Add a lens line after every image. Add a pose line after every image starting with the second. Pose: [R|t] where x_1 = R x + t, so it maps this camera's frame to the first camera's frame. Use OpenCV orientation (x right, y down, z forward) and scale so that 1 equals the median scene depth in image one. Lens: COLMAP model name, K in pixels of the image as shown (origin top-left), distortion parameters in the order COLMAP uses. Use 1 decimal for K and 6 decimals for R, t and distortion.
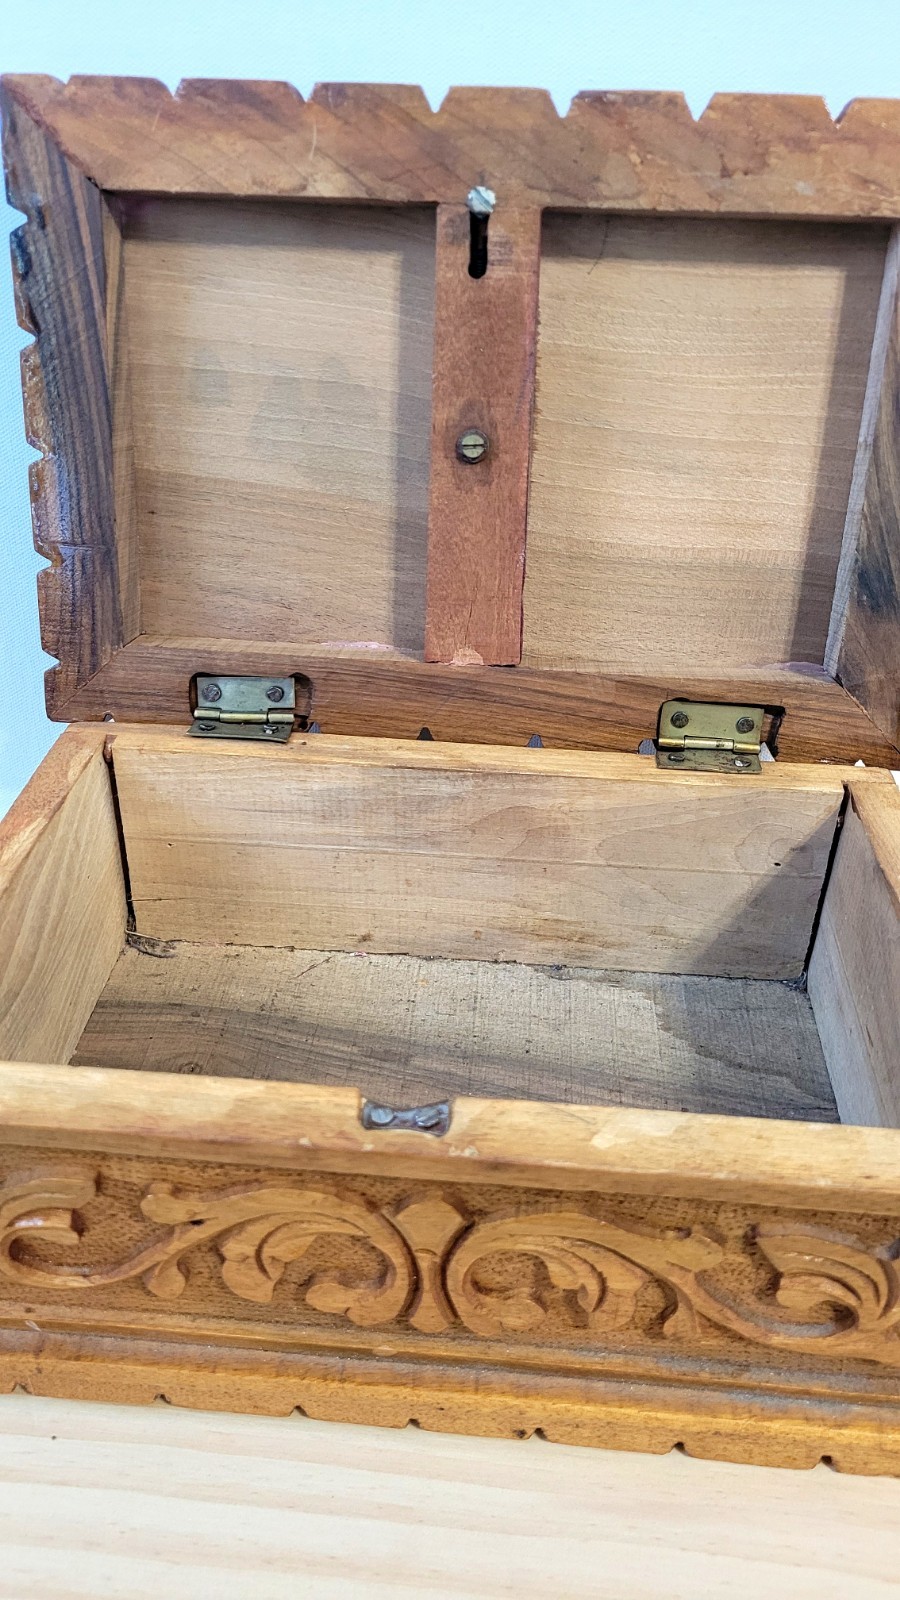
lens RADIAL K [[1155.4, 0, 437.1], [0, 1155.4, 805.8], [0, 0, 1]] dist [0.020706, -0.006961]
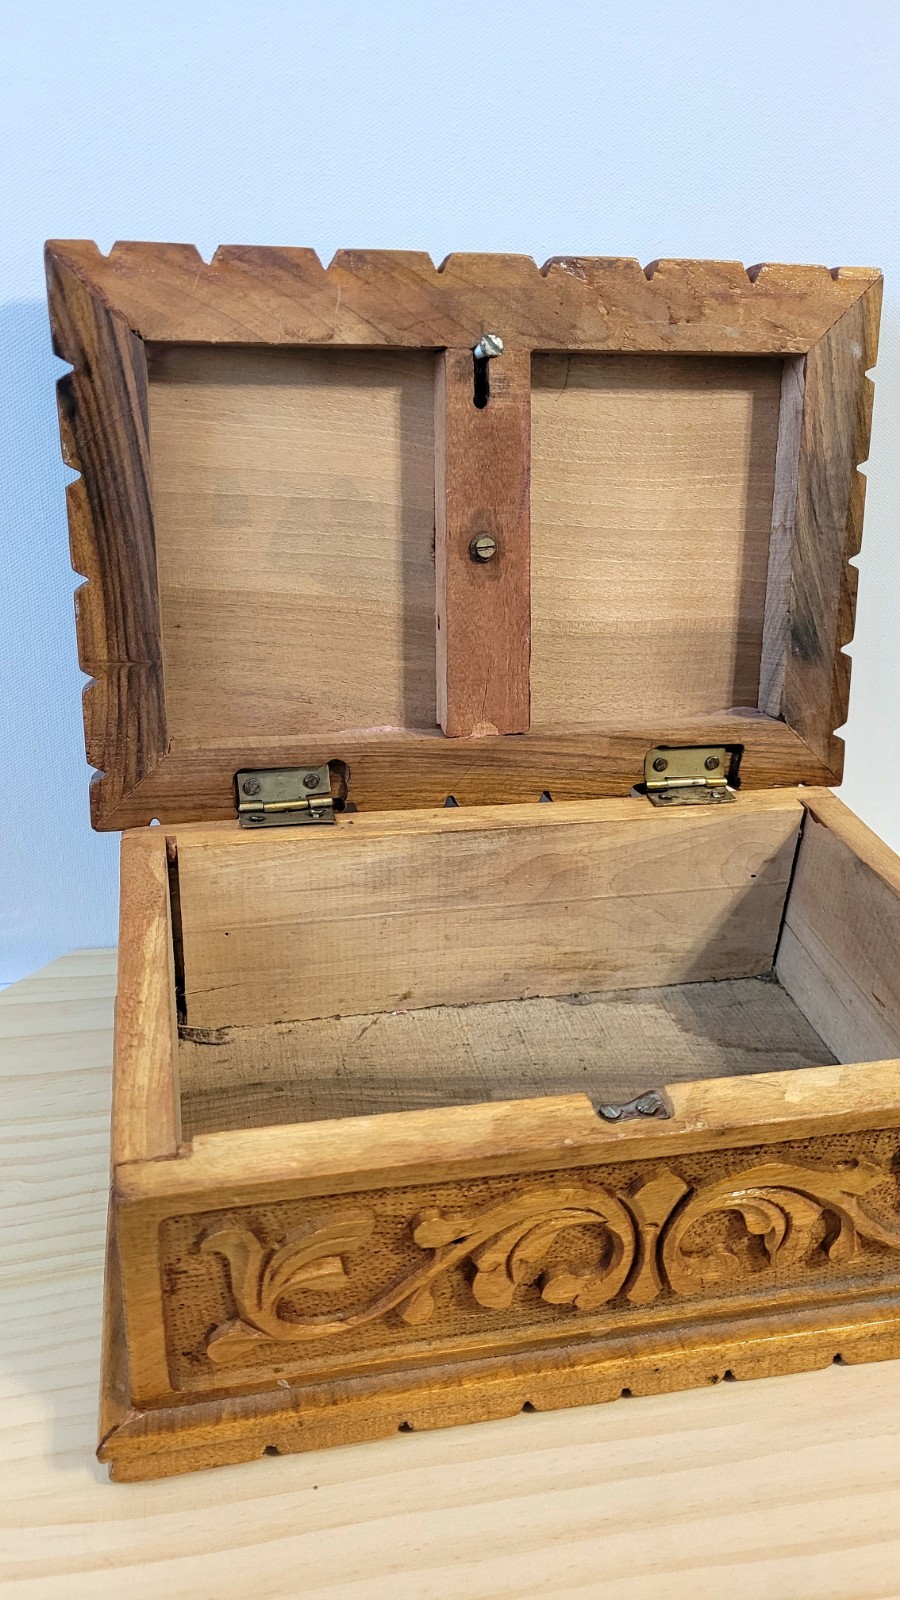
lens RADIAL K [[1155.4, 0, 406.6], [0, 1155.4, 810.6], [0, 0, 1]] dist [0.020706, -0.006961]
pose [[0.962443, -0.115283, 0.245792, -0.356853], [0.132967, 0.989506, -0.056552, 0.004160], [-0.236693, 0.087110, 0.967672, -0.077426]]
